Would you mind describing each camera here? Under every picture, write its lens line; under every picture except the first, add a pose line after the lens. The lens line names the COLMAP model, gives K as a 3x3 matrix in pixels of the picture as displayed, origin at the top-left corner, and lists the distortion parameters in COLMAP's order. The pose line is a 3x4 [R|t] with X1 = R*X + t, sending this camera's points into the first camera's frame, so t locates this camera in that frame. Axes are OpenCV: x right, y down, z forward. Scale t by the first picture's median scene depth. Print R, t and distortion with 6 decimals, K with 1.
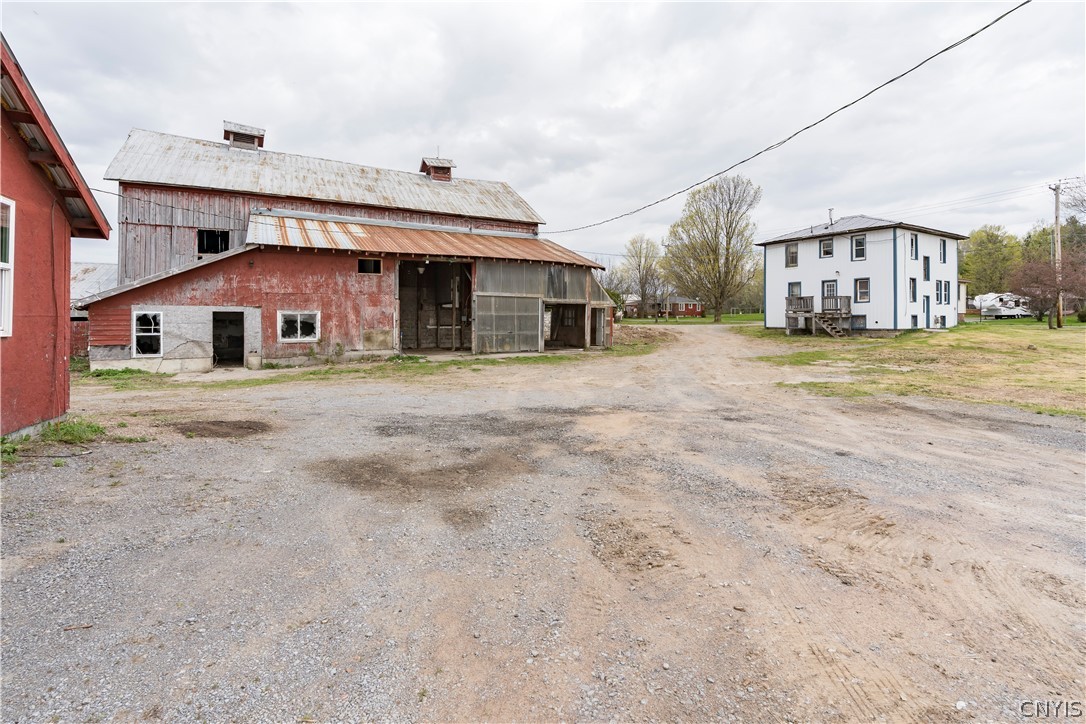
lens RADIAL K [[492.3, 0, 545.0], [0, 492.3, 361.0], [0, 0, 1]] dist [0.001270, 0.000035]
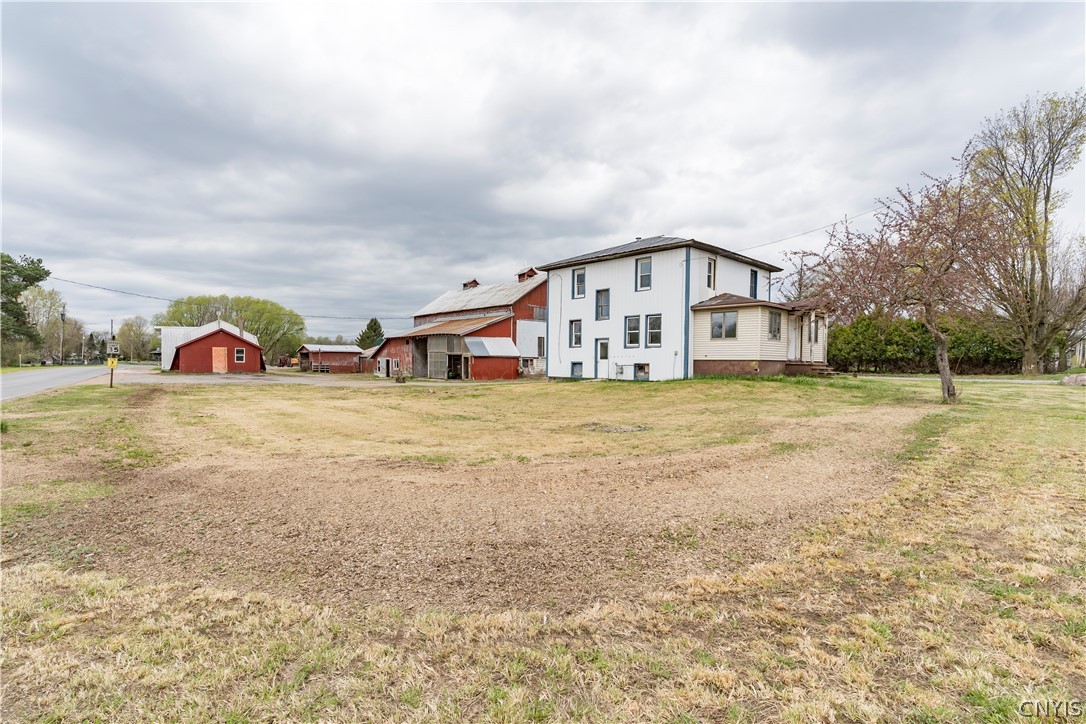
lens RADIAL K [[492.3, 0, 545.0], [0, 492.3, 361.0], [0, 0, 1]] dist [0.001270, 0.000035]
pose [[0.241182, 0.001044, -0.970479, 1.771430], [-0.094224, 0.995300, -0.022345, -0.077339], [0.965895, 0.096832, 0.240147, 0.821474]]
